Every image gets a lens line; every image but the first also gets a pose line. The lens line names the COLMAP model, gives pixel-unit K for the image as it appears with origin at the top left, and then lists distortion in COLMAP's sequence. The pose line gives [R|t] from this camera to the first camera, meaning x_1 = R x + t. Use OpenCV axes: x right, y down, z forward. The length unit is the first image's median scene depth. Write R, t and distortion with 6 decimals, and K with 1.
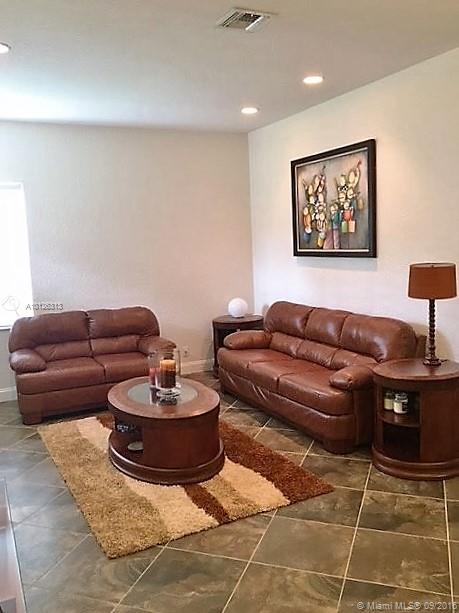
lens RADIAL K [[534.1, 0, 229.9], [0, 534.1, 303.5], [0, 0, 1]] dist [0.044243, -0.041233]
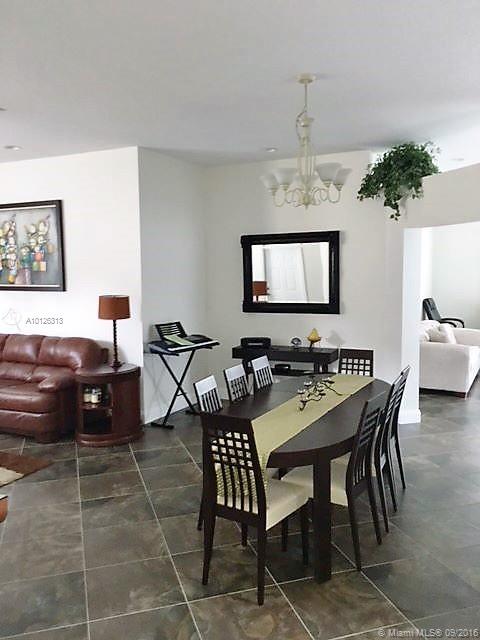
lens RADIAL K [[557.6, 0, 239.8], [0, 557.6, 320.5], [0, 0, 1]] dist [0.044243, -0.041233]
pose [[0.787694, -0.016517, 0.615846, -0.217848], [0.047202, 0.998320, -0.033599, 0.046757], [-0.614256, 0.055535, 0.787150, -0.294749]]
